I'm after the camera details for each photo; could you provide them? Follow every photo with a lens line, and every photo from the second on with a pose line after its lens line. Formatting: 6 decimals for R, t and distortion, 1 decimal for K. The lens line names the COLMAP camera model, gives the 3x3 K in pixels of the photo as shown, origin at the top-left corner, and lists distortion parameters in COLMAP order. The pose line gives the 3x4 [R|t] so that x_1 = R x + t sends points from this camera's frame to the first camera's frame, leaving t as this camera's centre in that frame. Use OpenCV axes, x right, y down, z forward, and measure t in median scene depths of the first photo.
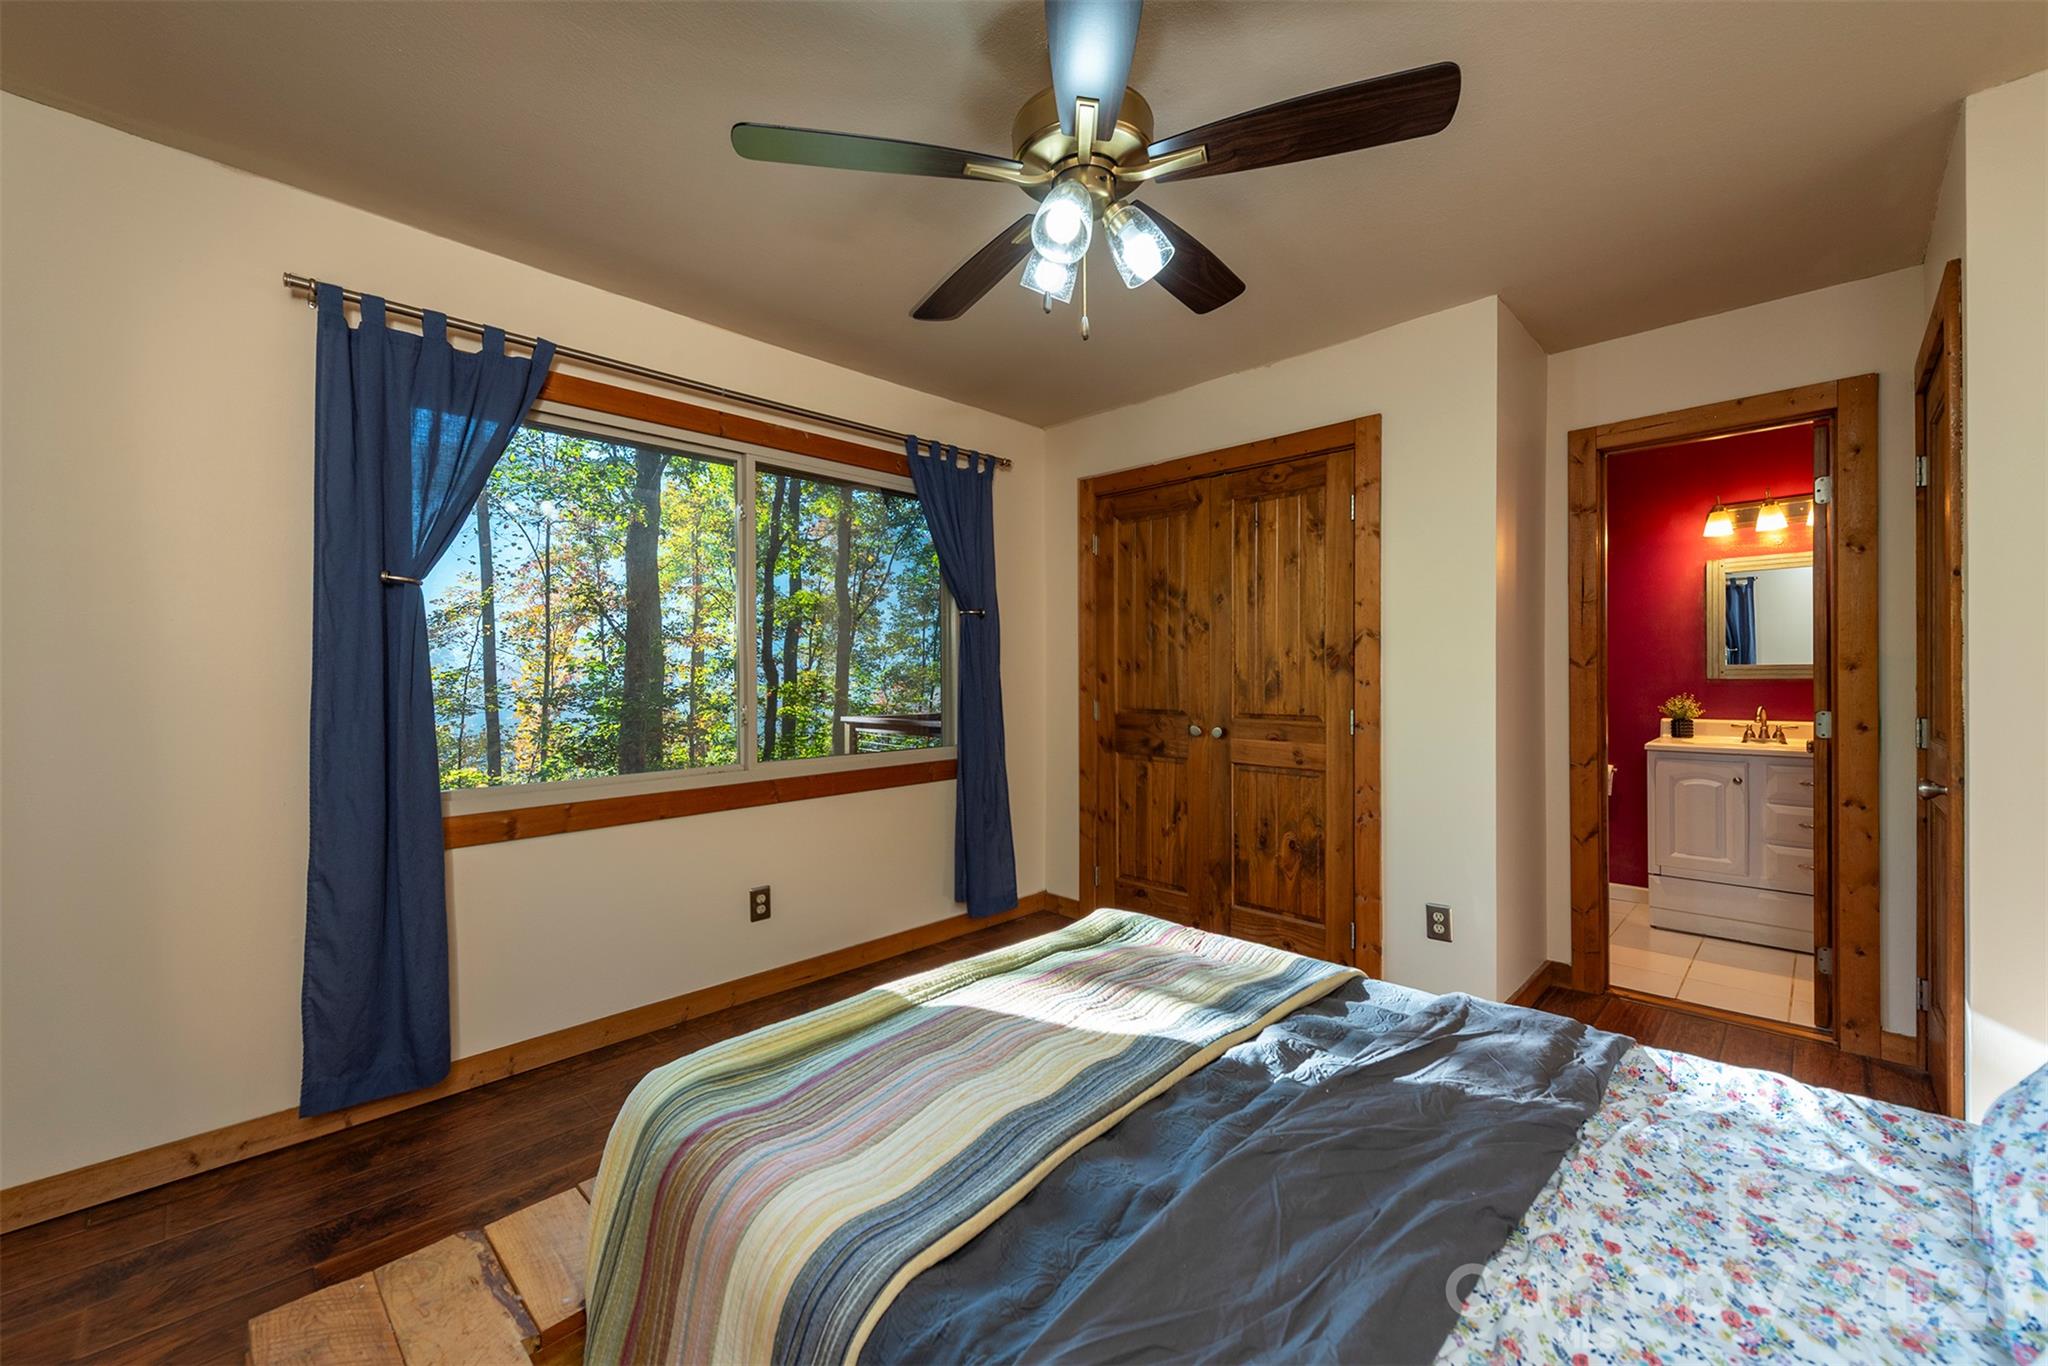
lens RADIAL K [[800.5, 0, 1028.4], [0, 800.5, 666.6], [0, 0, 1]] dist [0.008568, -0.000359]
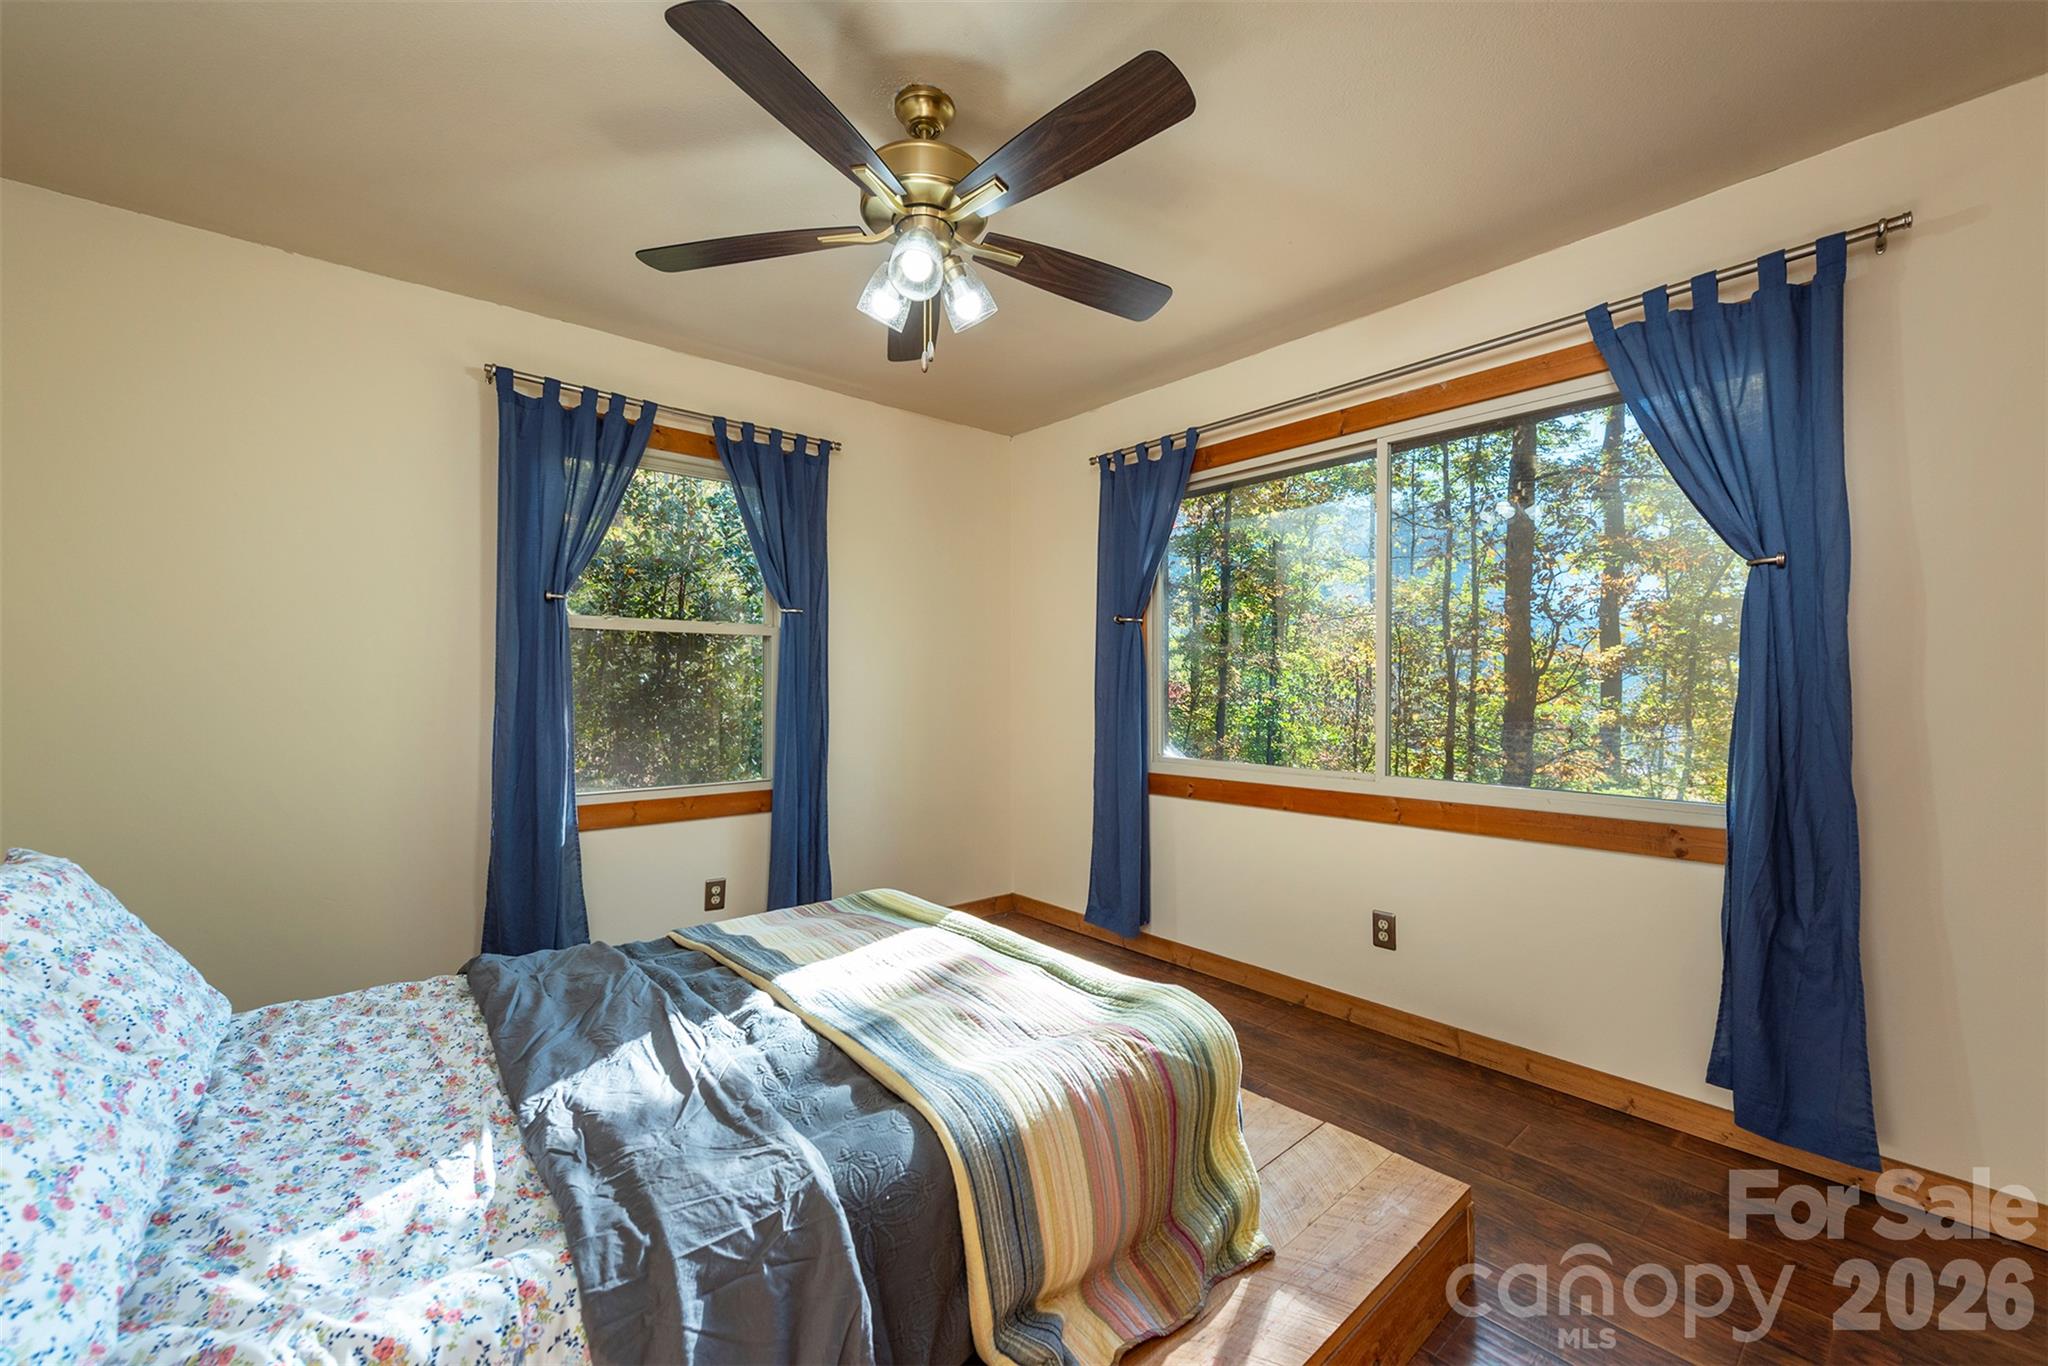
lens RADIAL K [[849.4, 0, 1016.1], [0, 849.4, 689.8], [0, 0, 1]] dist [0.003038, -0.000921]
pose [[-0.112965, 0.011146, -0.993536, 0.954896], [0.010608, 0.999894, 0.010012, 0.012502], [0.993542, -0.009409, -0.113071, 0.995084]]
